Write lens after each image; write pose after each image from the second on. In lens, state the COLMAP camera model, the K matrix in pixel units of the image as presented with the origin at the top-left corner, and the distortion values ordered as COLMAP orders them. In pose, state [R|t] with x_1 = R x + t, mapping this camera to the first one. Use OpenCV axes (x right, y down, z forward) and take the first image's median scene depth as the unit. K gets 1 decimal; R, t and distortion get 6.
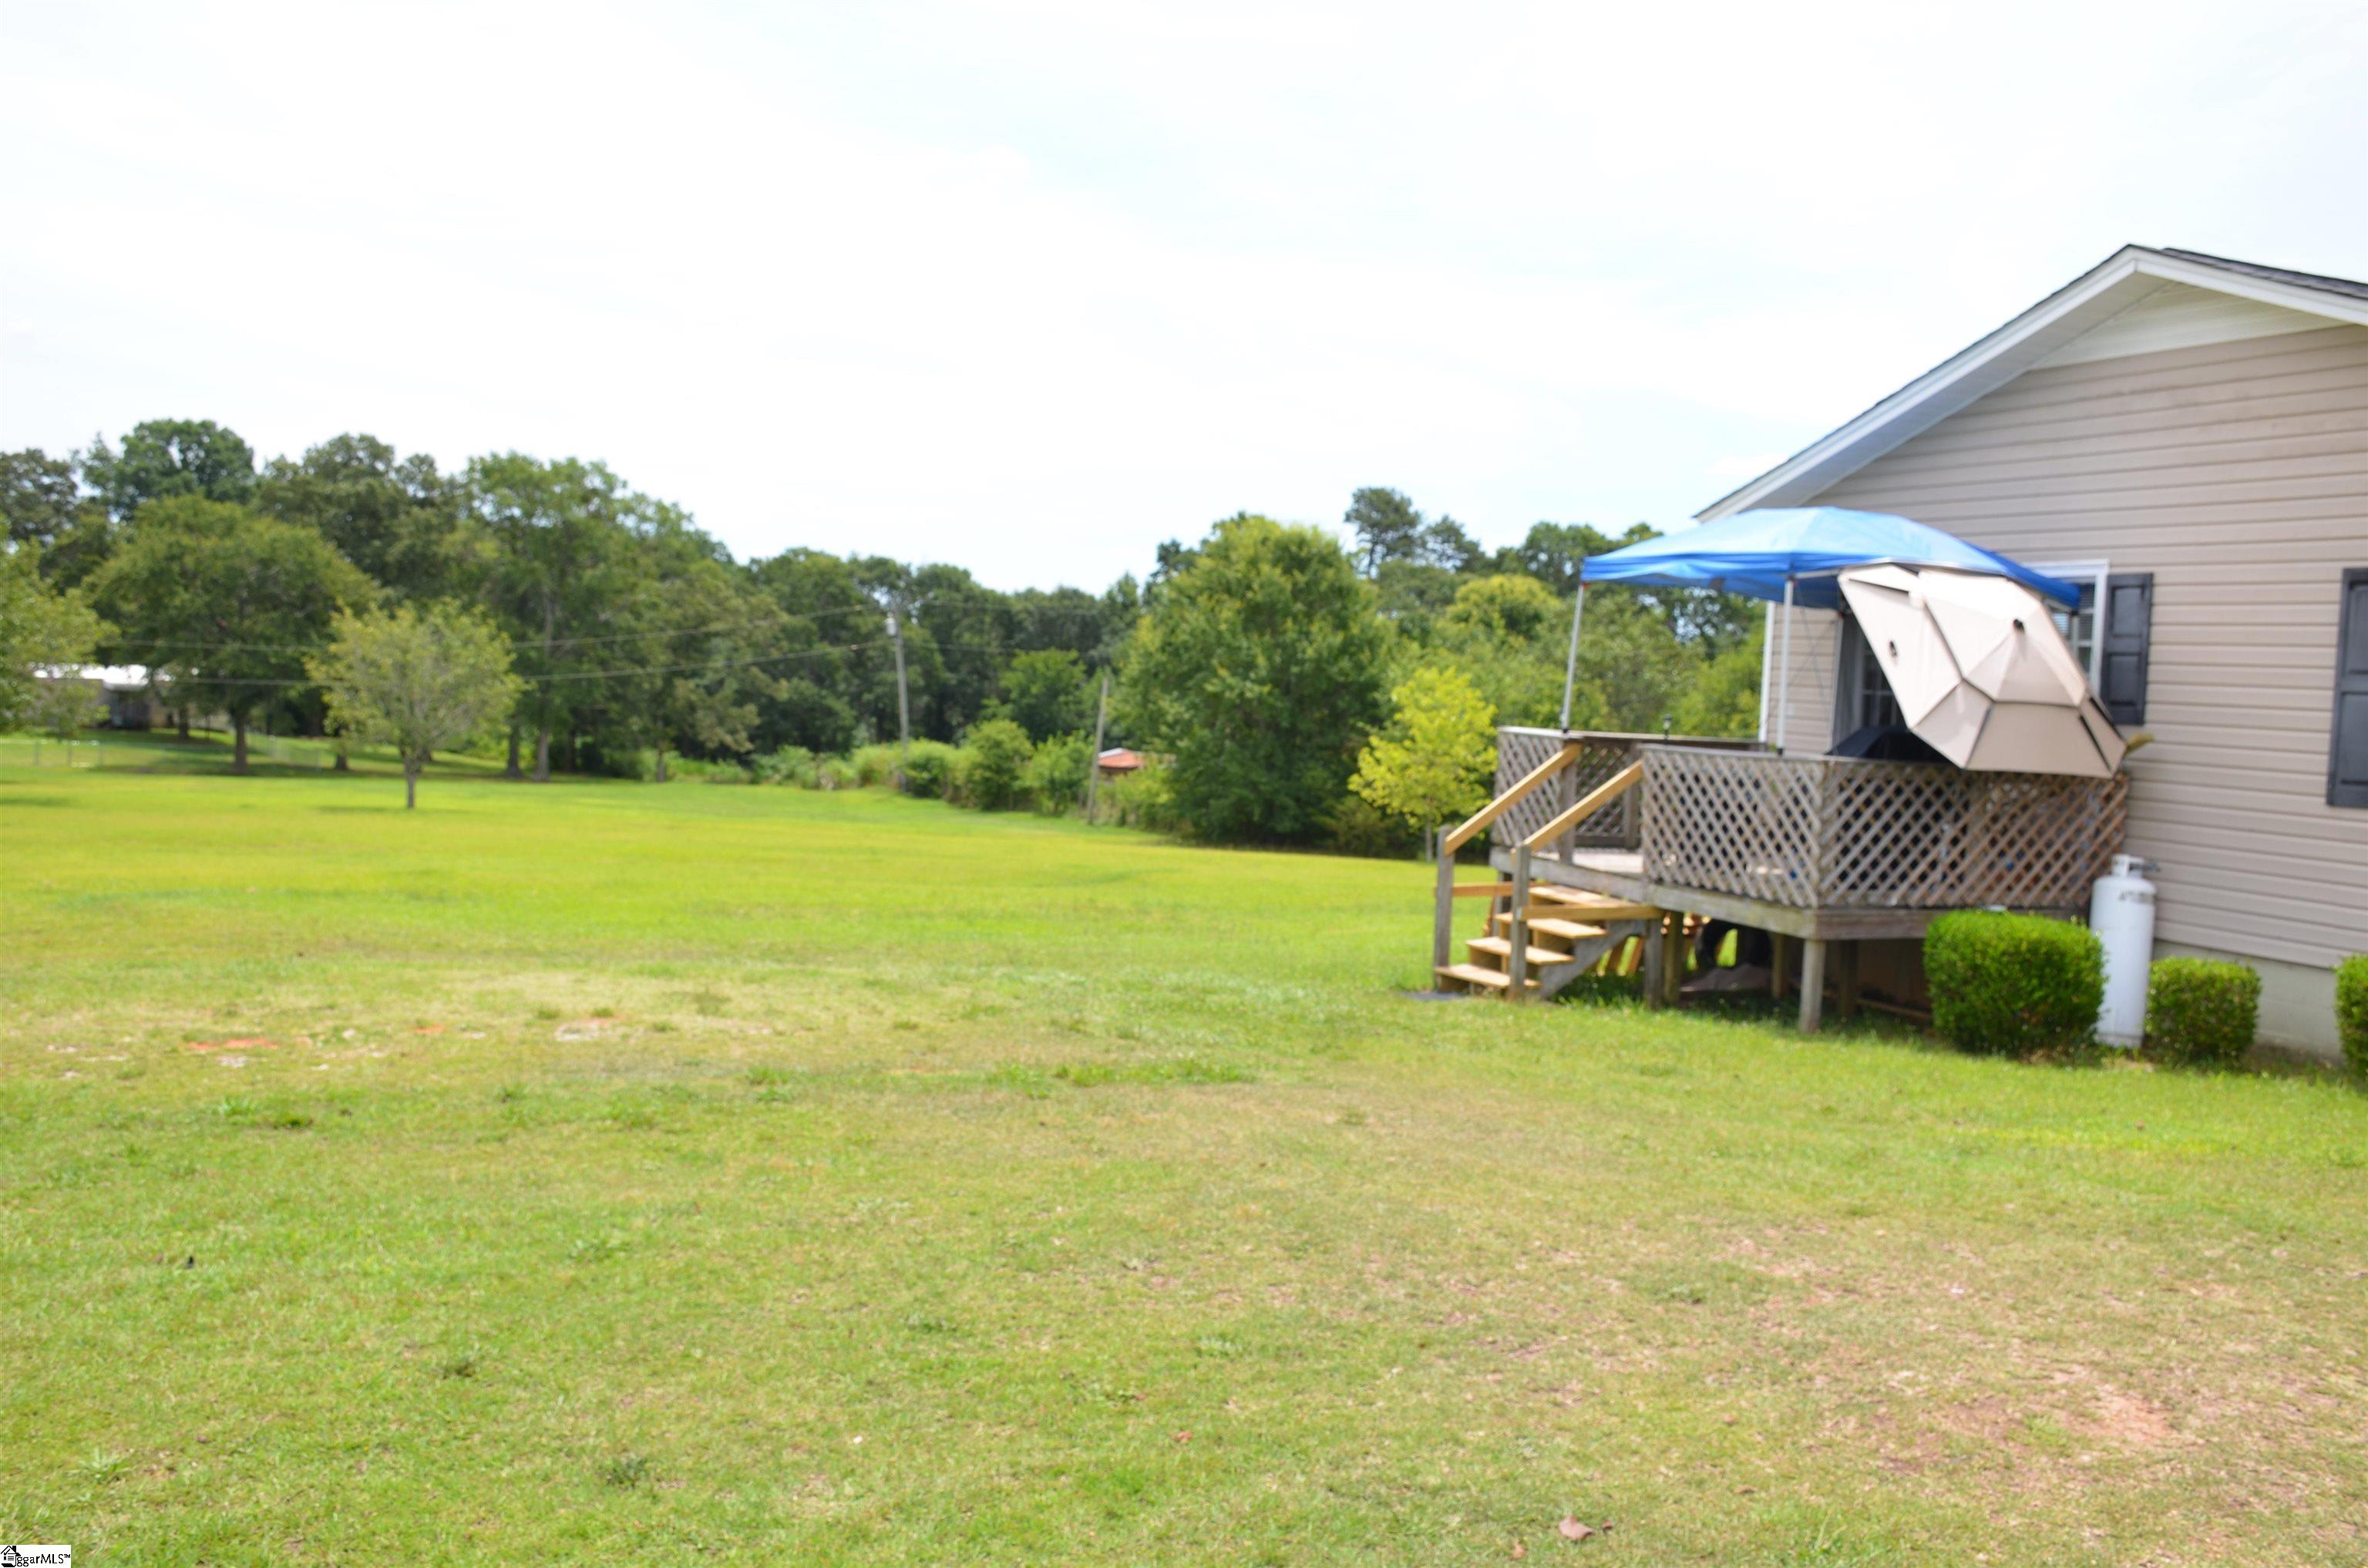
lens RADIAL K [[2154.8, 0, 1183.5], [0, 2154.8, 787.7], [0, 0, 1]] dist [-0.082814, 0.126030]
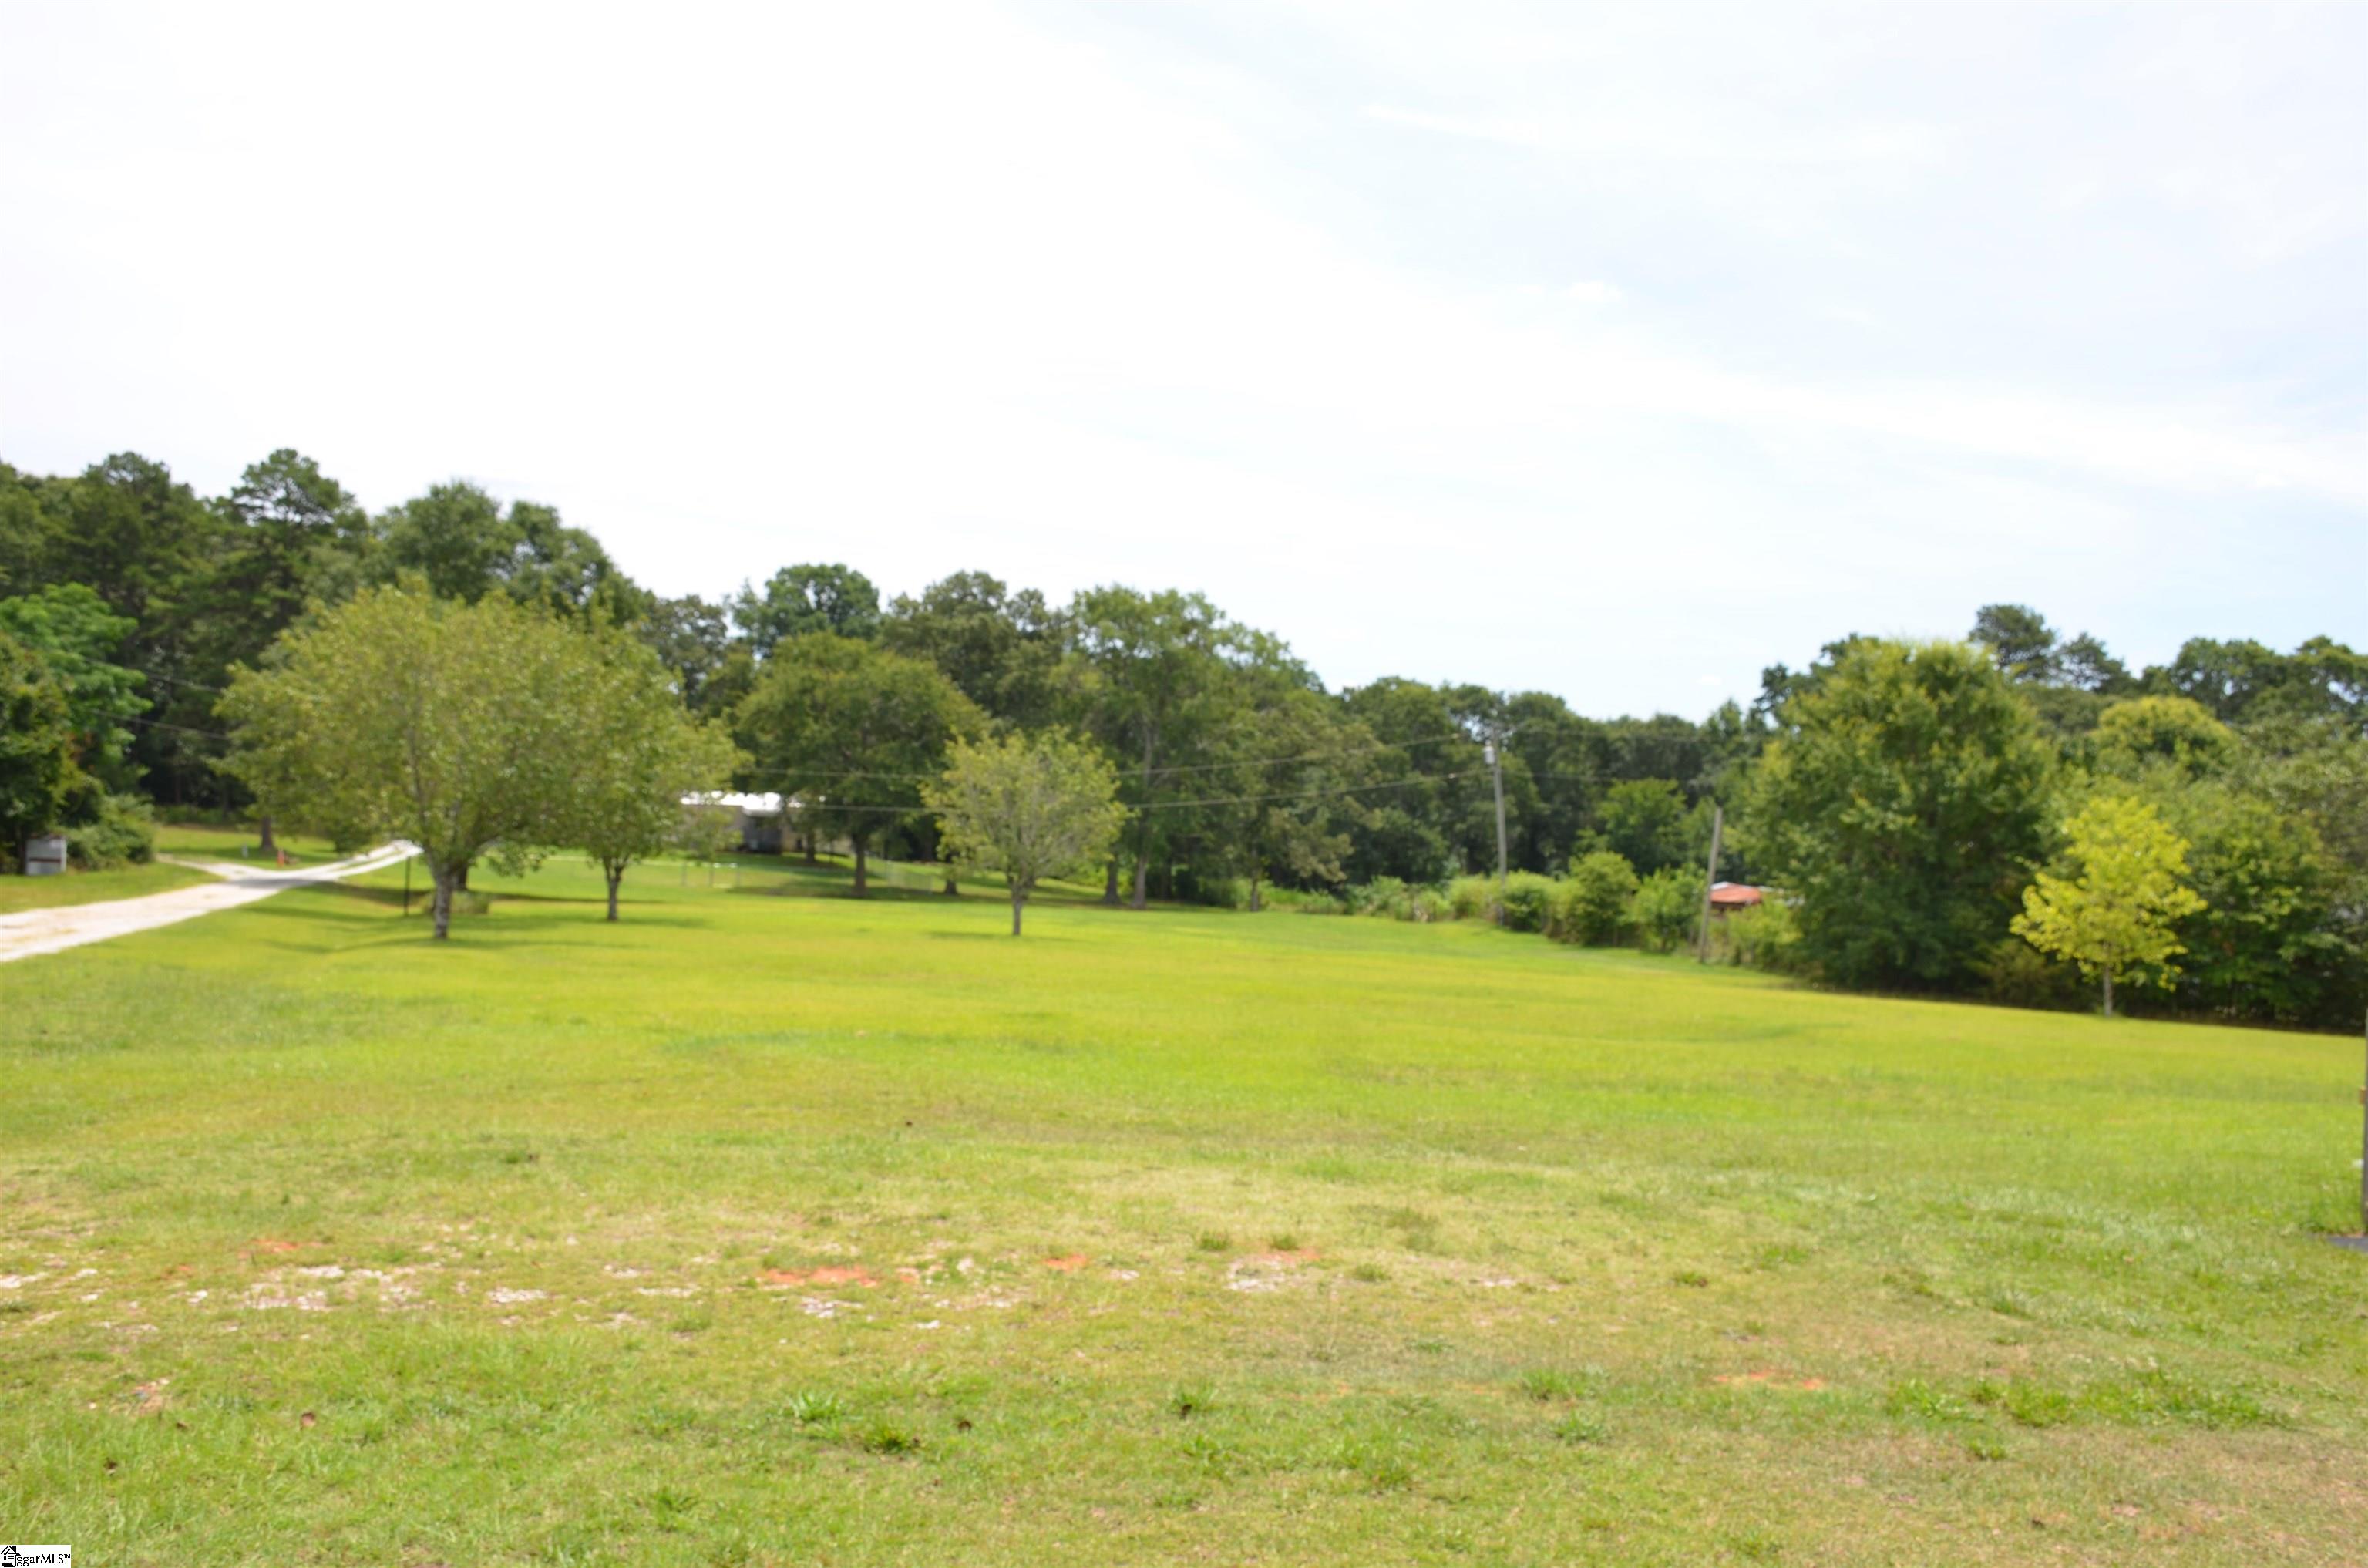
lens RADIAL K [[2154.8, 0, 1171.1], [0, 2154.8, 781.1], [0, 0, 1]] dist [-0.082814, 0.126030]
pose [[0.962632, -0.000929, -0.270811, -0.017249], [-0.016253, 0.997993, -0.061196, -0.001756], [0.270325, 0.063310, 0.960685, 0.041649]]
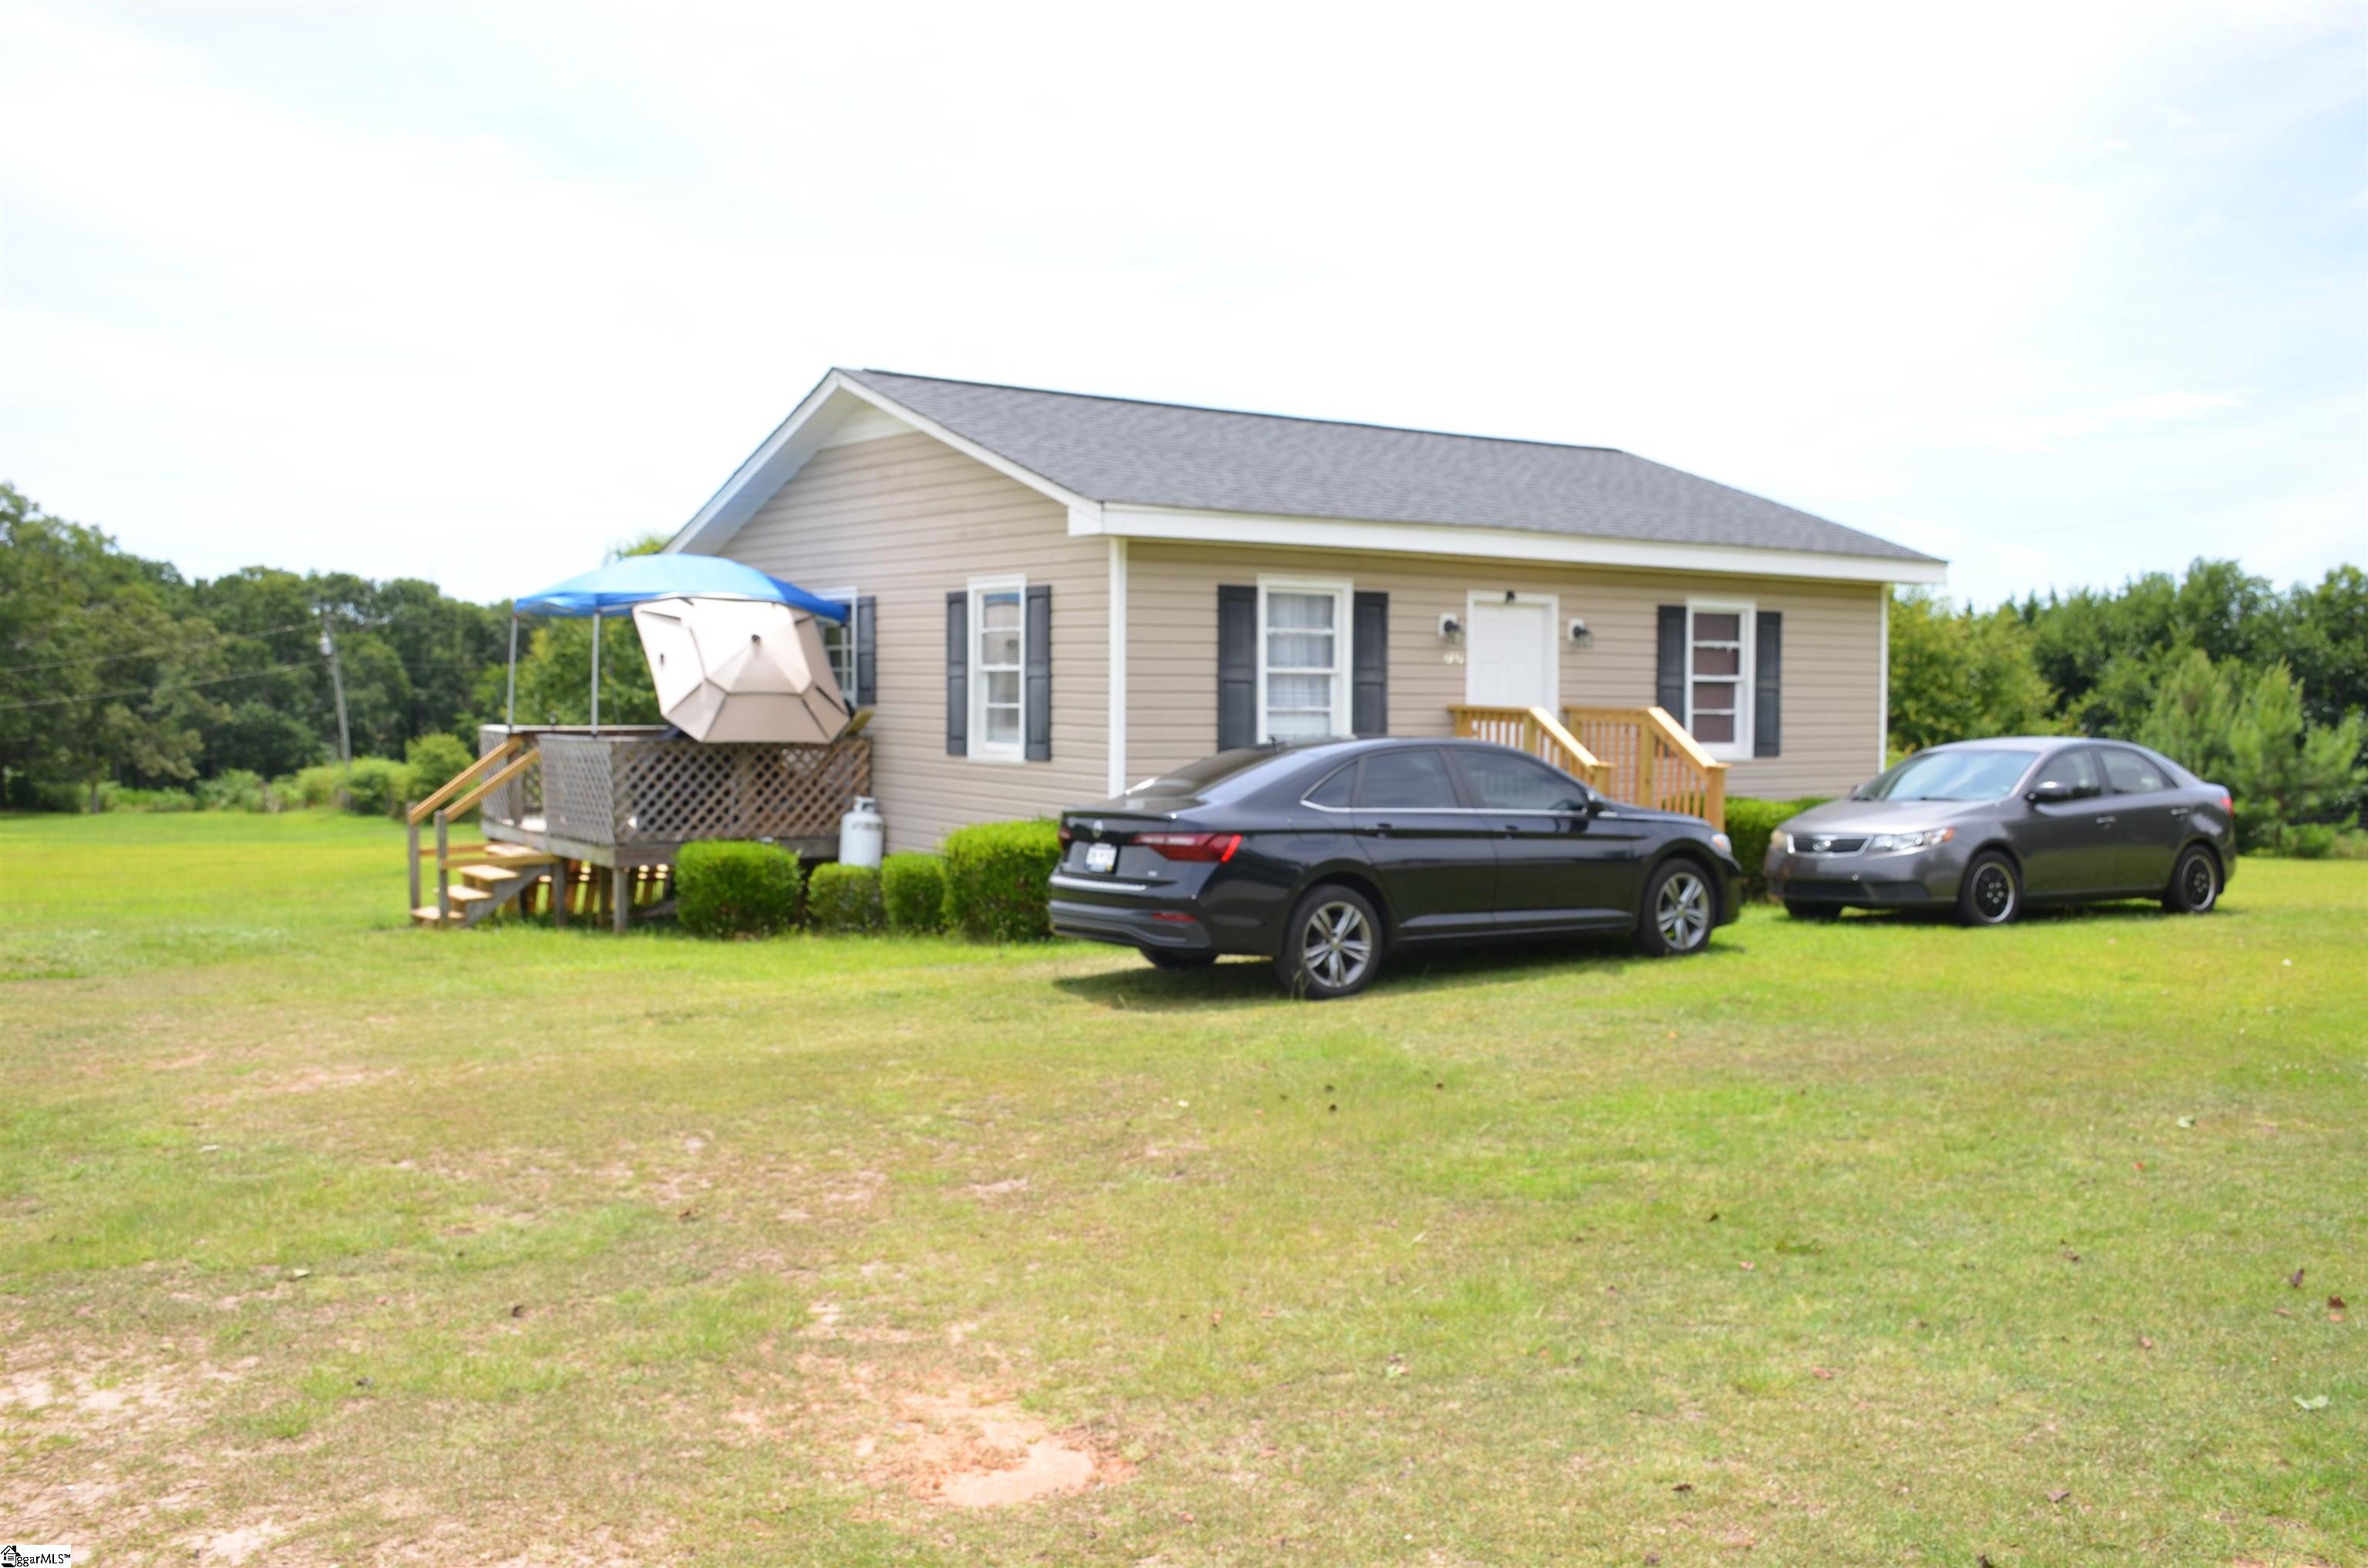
lens RADIAL K [[2154.8, 0, 1196.9], [0, 2154.8, 788.0], [0, 0, 1]] dist [-0.082814, 0.126030]
pose [[0.975662, -0.050476, 0.213390, 0.068925], [0.049850, 0.998722, 0.008314, 0.004814], [-0.213537, 0.002526, 0.976932, -0.085444]]
